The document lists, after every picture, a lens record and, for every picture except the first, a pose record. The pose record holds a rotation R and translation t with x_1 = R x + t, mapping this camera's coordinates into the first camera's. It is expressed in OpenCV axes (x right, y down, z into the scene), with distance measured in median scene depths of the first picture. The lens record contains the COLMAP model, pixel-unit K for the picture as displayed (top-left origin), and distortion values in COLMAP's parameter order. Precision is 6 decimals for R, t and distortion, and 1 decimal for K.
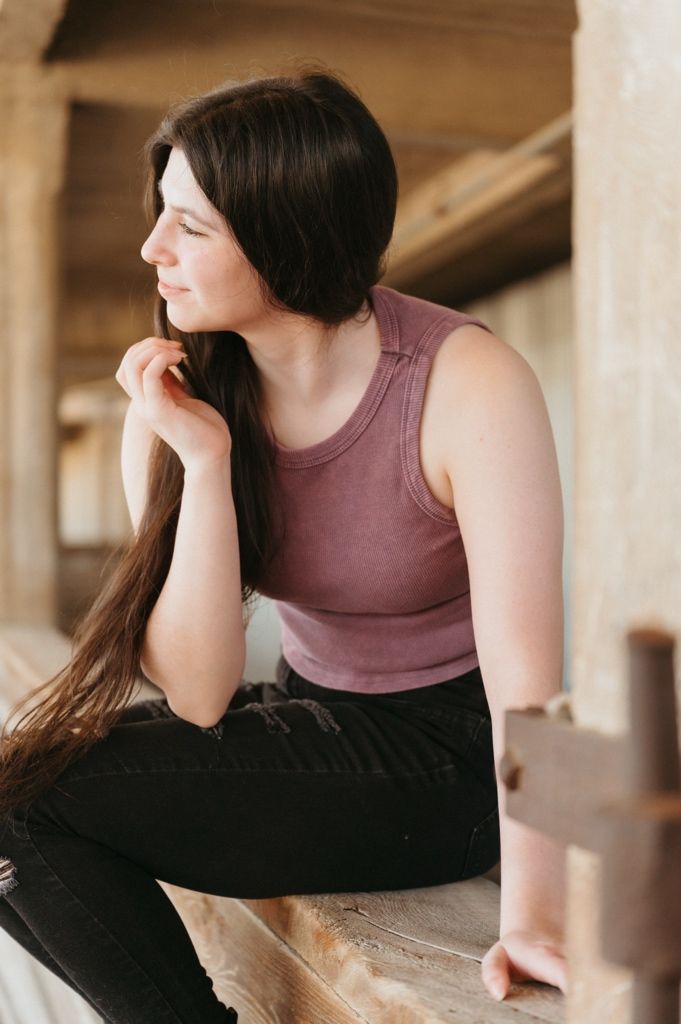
lens RADIAL K [[1842.7, 0, 341.2], [0, 1842.7, 447.0], [0, 0, 1]] dist [-0.189109, 0.062786]
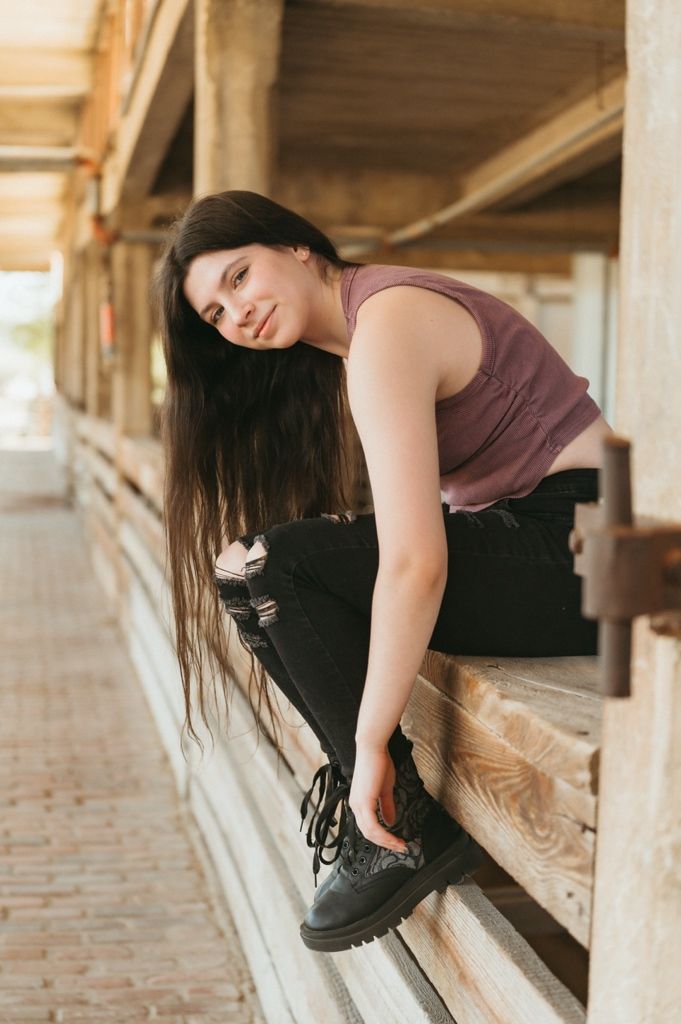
lens RADIAL K [[1903.6, 0, 342.3], [0, 1903.6, 463.2], [0, 0, 1]] dist [-0.204962, -0.053518]
pose [[0.993860, 0.027051, -0.107283, 0.041543], [-0.018795, 0.996836, 0.077238, -0.010042], [0.109033, -0.074747, 0.991224, -0.427944]]
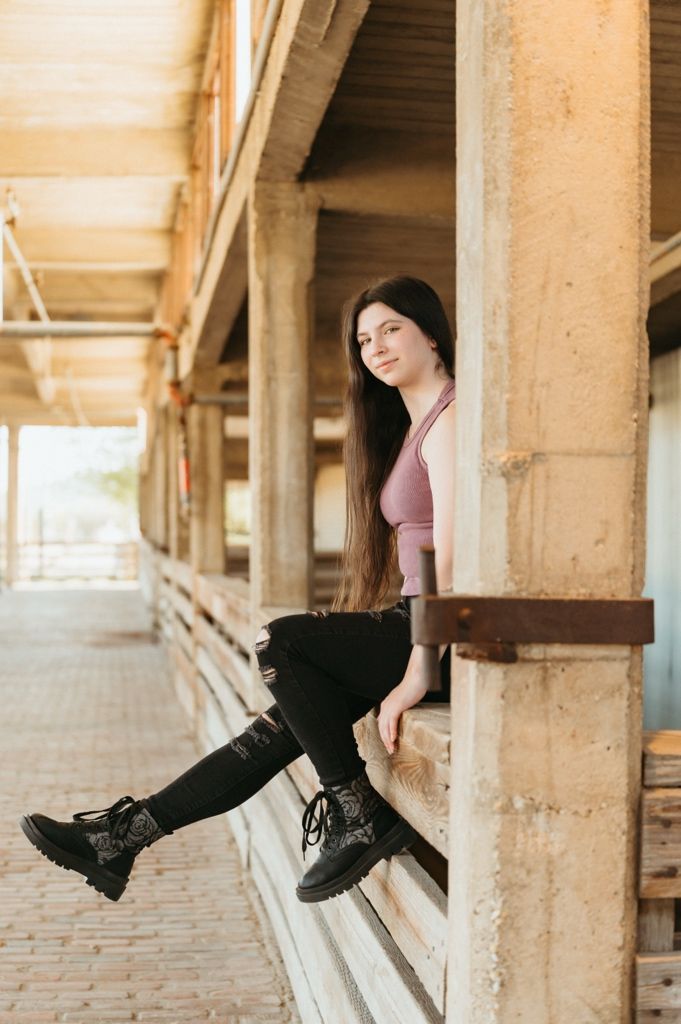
lens RADIAL K [[1786.1, 0, 337.7], [0, 1786.1, 491.6], [0, 0, 1]] dist [-0.195301, -0.118727]
pose [[0.988809, 0.005312, -0.149091, 0.217593], [-0.002883, 0.999860, 0.016501, -0.027516], [0.149158, -0.015887, 0.988686, -1.032457]]
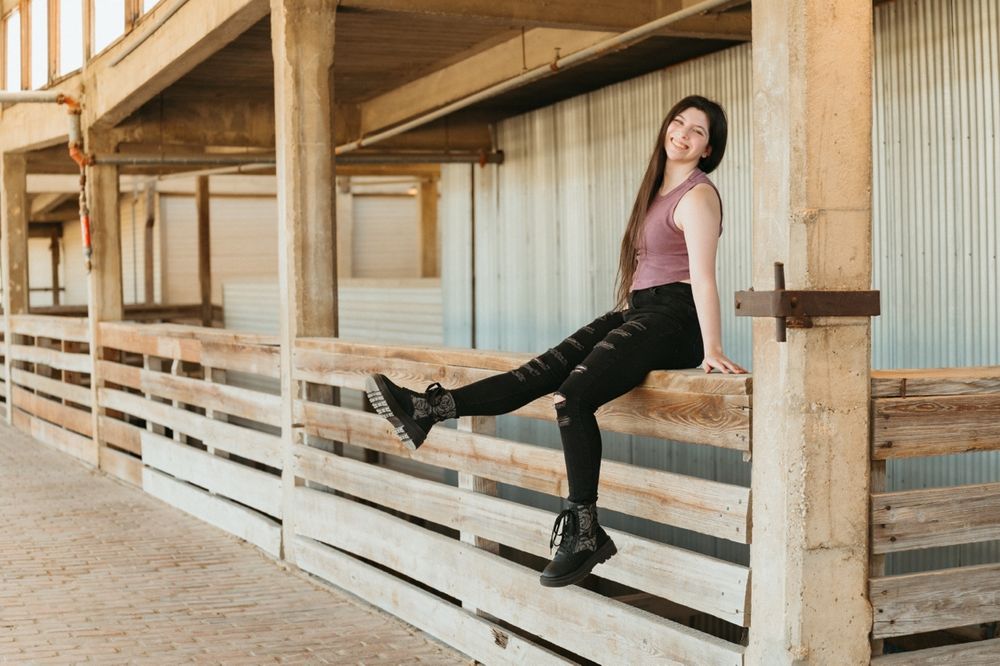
lens RADIAL K [[1798.4, 0, 498.4], [0, 1798.4, 313.9], [0, 0, 1]] dist [-0.180327, -0.090453]
pose [[0.995775, -0.017349, 0.090173, -0.581768], [0.012181, 0.998268, 0.057554, -0.039827], [-0.091015, -0.056212, 0.994262, -2.175428]]
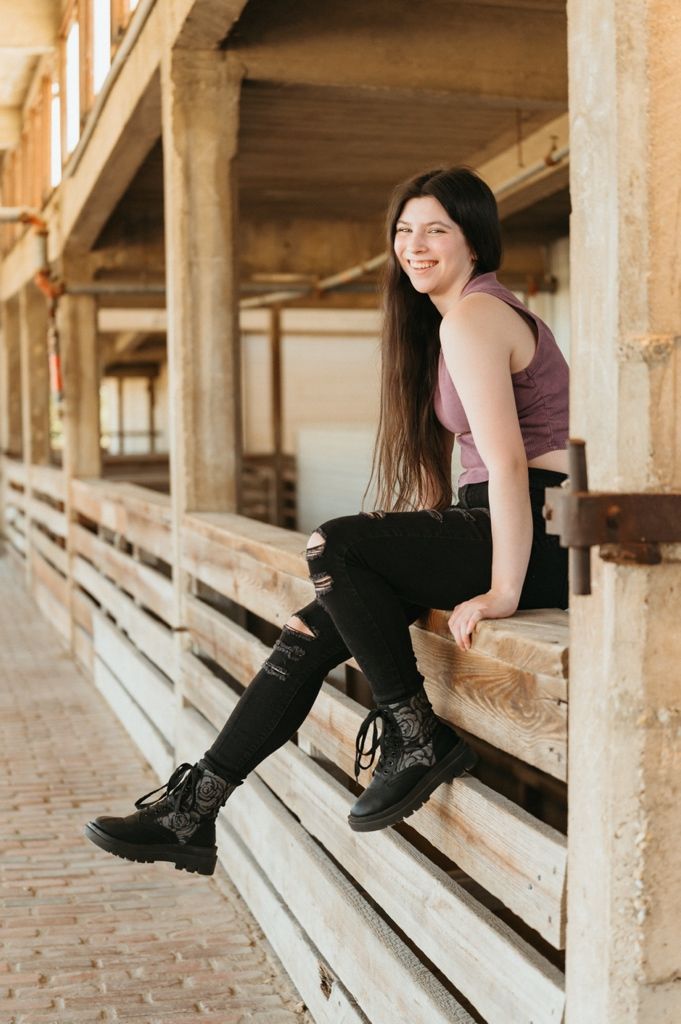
lens RADIAL K [[1920.8, 0, 342.4], [0, 1920.8, 435.3], [0, 0, 1]] dist [-0.201597, -0.020431]
pose [[0.997918, -0.008450, -0.063943, -0.011372], [0.011148, 0.999058, 0.041949, -0.023644], [0.063528, -0.042574, 0.997071, -1.018886]]
